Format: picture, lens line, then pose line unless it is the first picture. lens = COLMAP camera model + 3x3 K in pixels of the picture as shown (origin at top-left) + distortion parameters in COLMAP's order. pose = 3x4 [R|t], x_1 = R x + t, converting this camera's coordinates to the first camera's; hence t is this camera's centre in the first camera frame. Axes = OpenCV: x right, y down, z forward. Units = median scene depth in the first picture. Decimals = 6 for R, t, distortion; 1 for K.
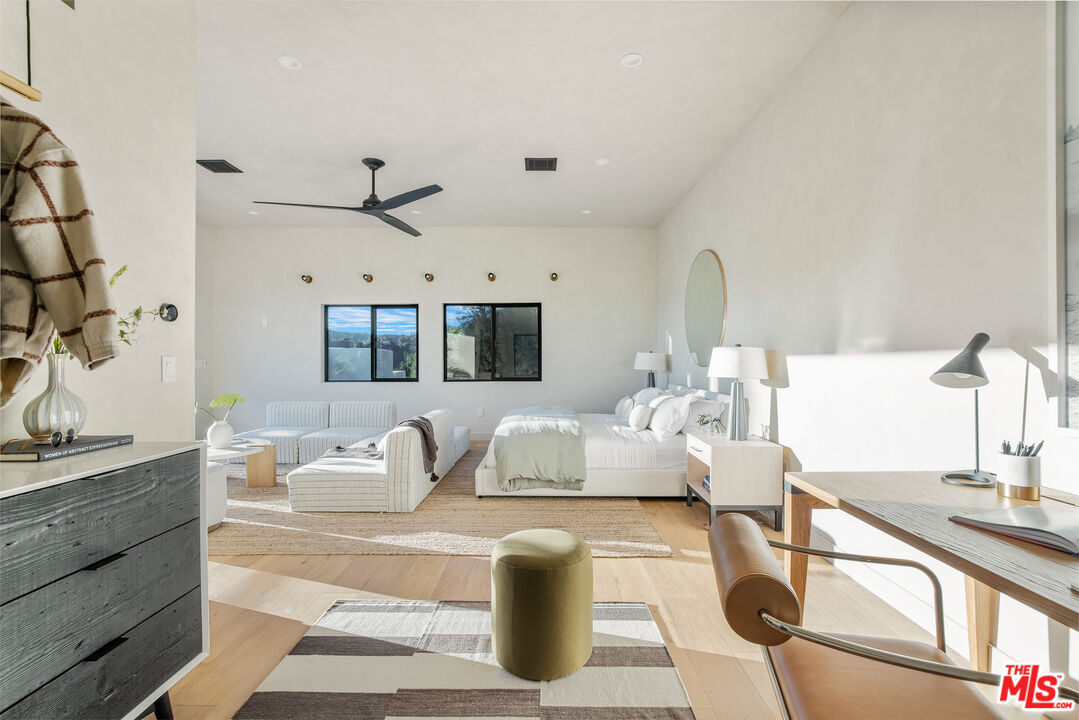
lens RADIAL K [[477.1, 0, 546.1], [0, 477.1, 359.6], [0, 0, 1]] dist [-0.045639, 0.021963]
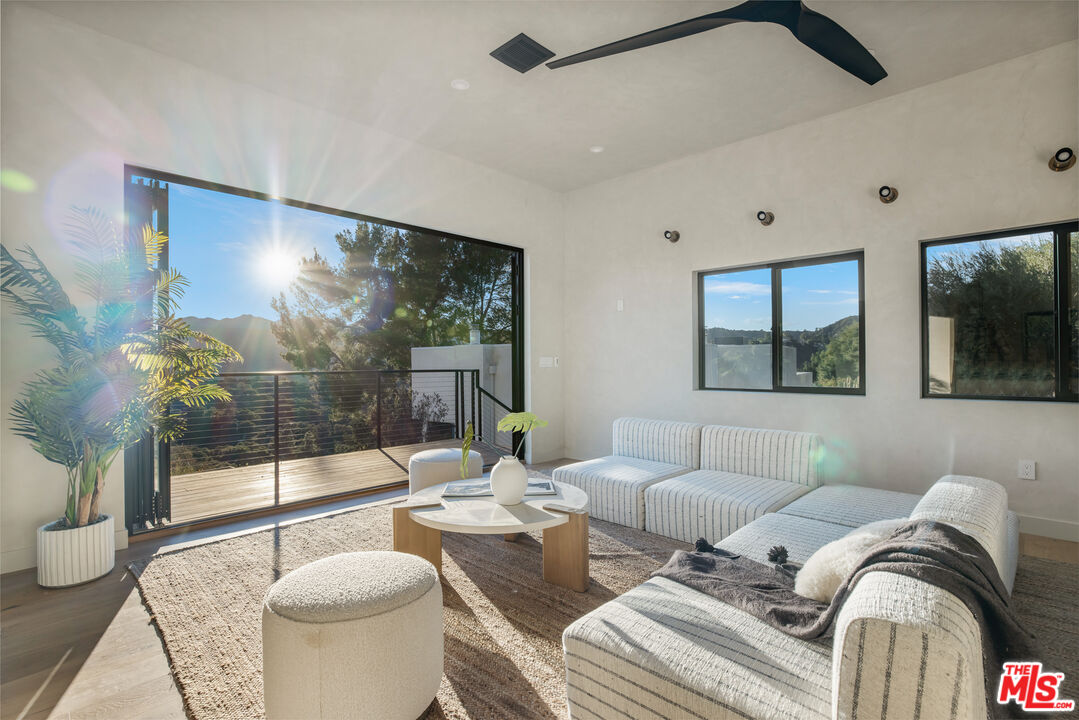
lens RADIAL K [[477.1, 0, 546.1], [0, 477.1, 359.6], [0, 0, 1]] dist [-0.045639, 0.021963]
pose [[0.702280, -0.002738, -0.711895, -0.146170], [0.003019, 0.999995, -0.000868, 0.005120], [0.711894, -0.001539, 0.702285, 0.382559]]
